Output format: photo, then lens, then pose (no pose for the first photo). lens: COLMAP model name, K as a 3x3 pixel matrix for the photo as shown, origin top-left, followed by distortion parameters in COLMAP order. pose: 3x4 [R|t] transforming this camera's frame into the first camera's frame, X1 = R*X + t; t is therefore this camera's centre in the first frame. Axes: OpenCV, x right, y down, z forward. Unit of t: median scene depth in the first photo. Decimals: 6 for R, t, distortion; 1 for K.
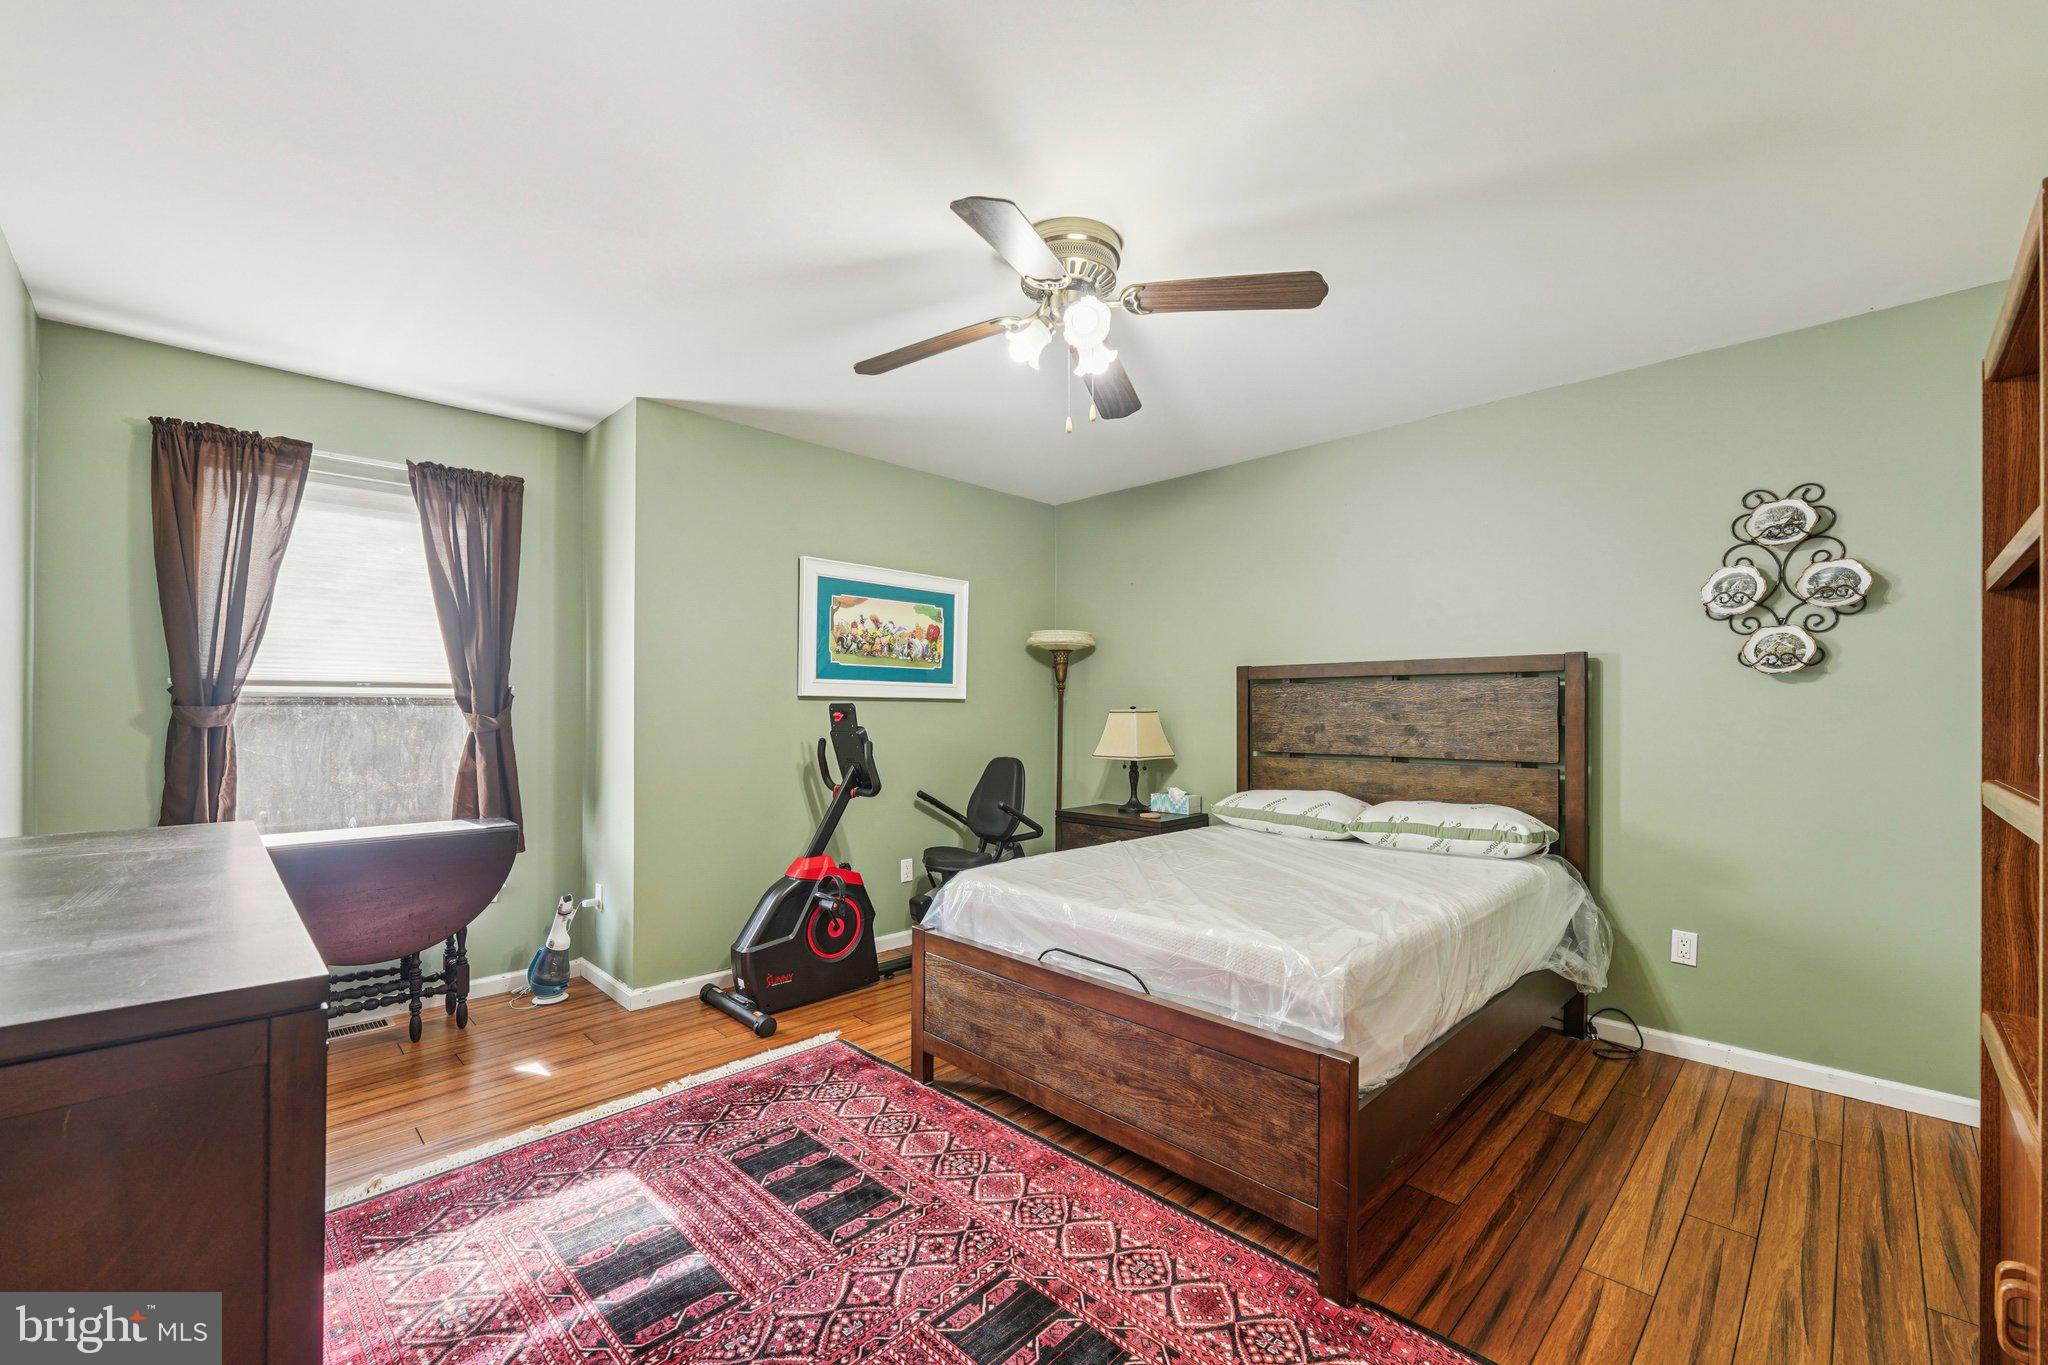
lens RADIAL K [[826.8, 0, 1027.2], [0, 826.8, 715.8], [0, 0, 1]] dist [-0.006477, -0.000375]
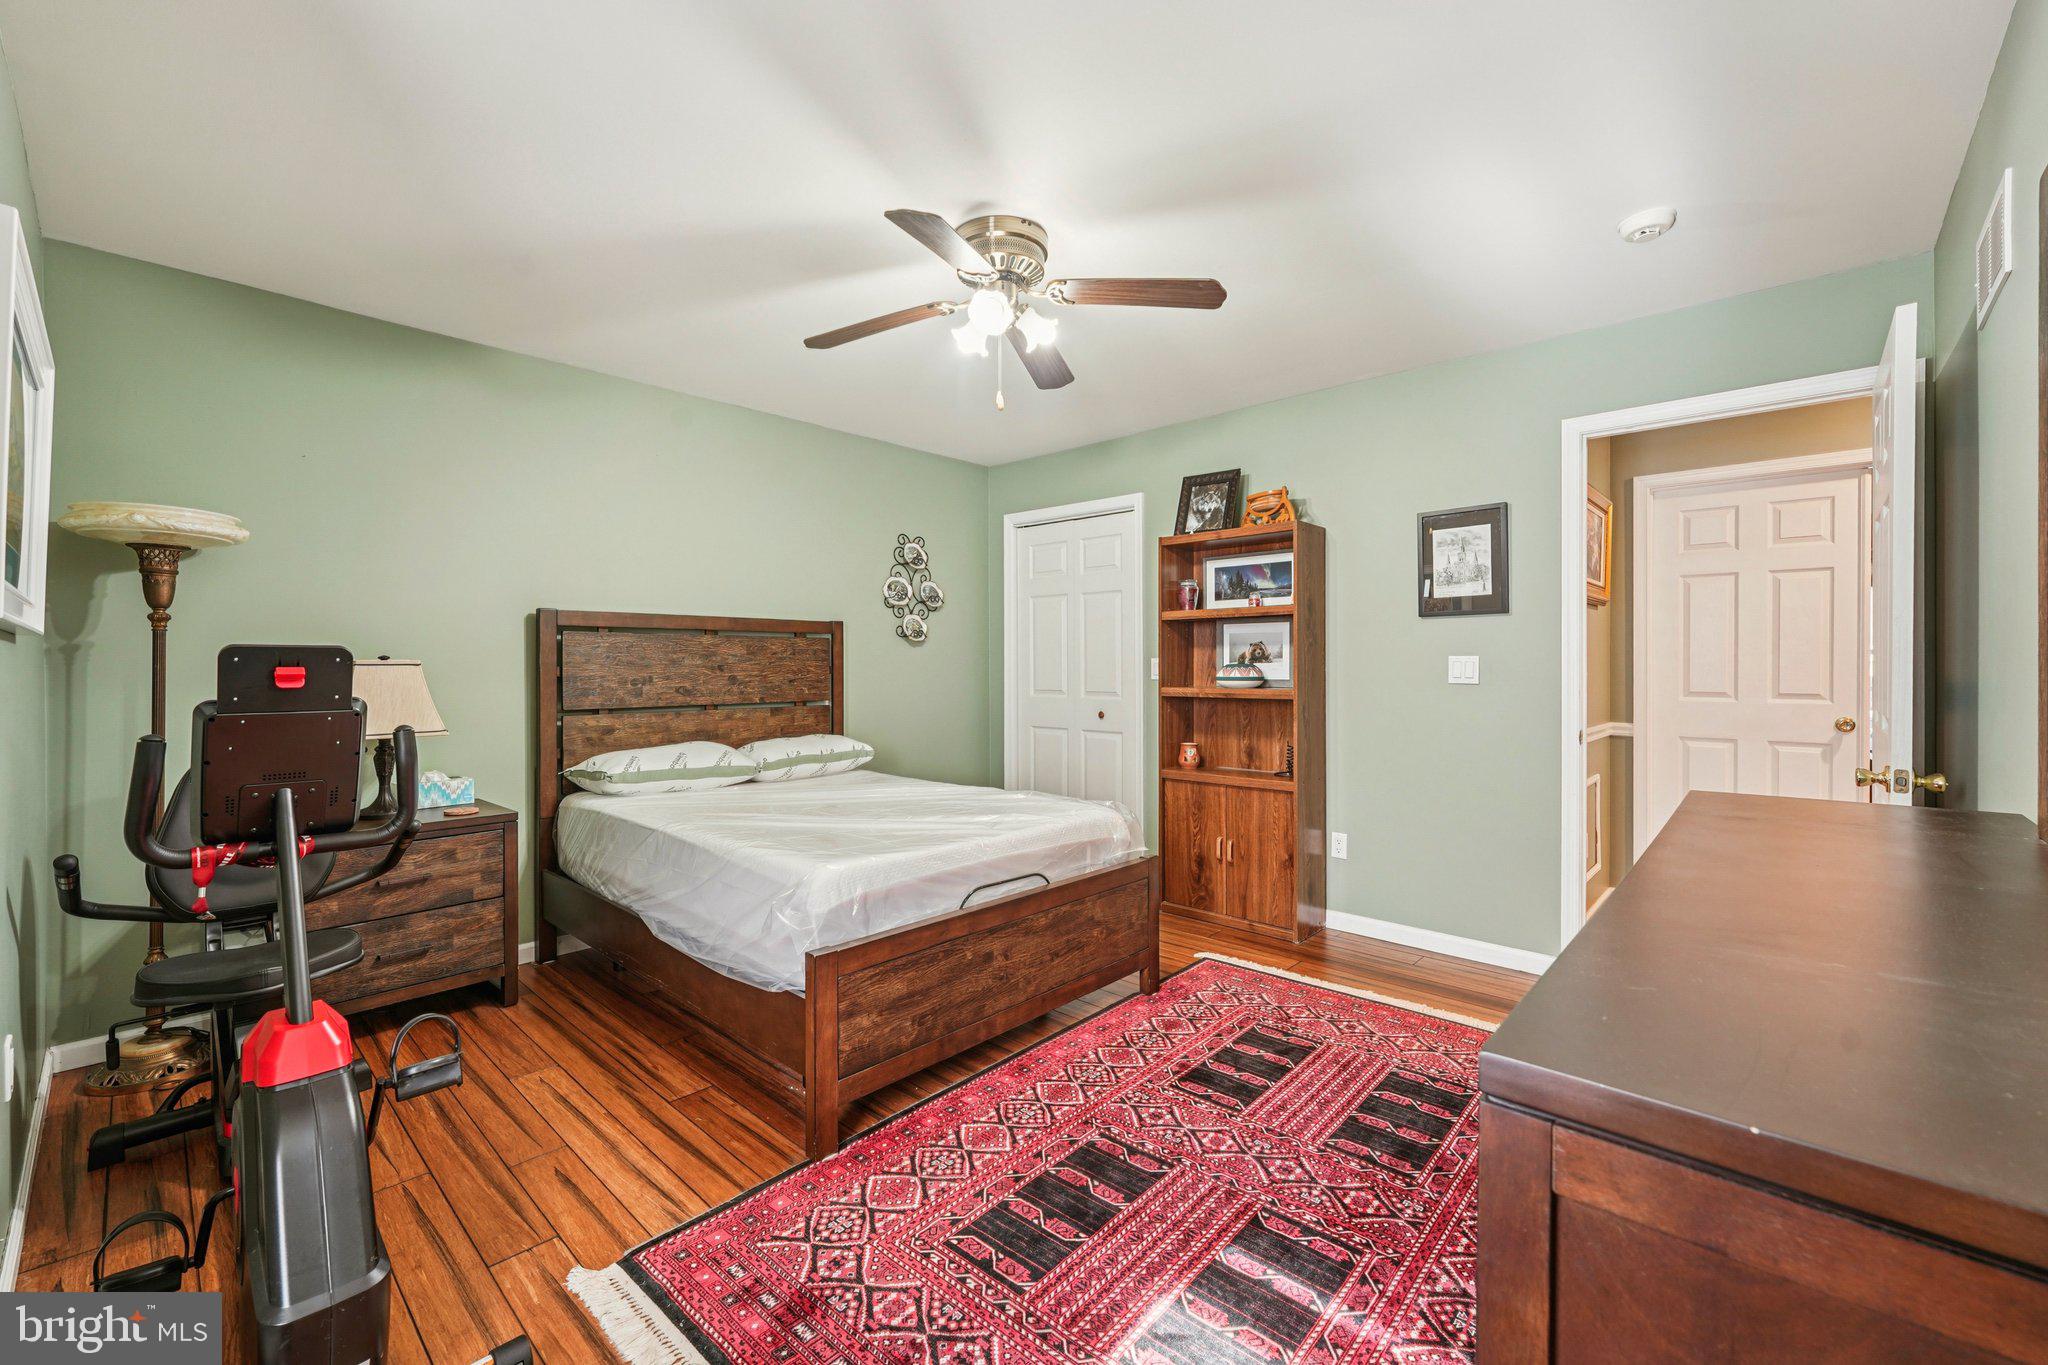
lens RADIAL K [[826.8, 0, 1021.8], [0, 826.8, 665.0], [0, 0, 1]] dist [-0.006477, -0.000375]
pose [[-0.032828, -0.004294, 0.999452, -0.773563], [0.004711, 0.999979, 0.004451, -0.006620], [-0.999450, 0.004854, -0.032807, 0.737562]]
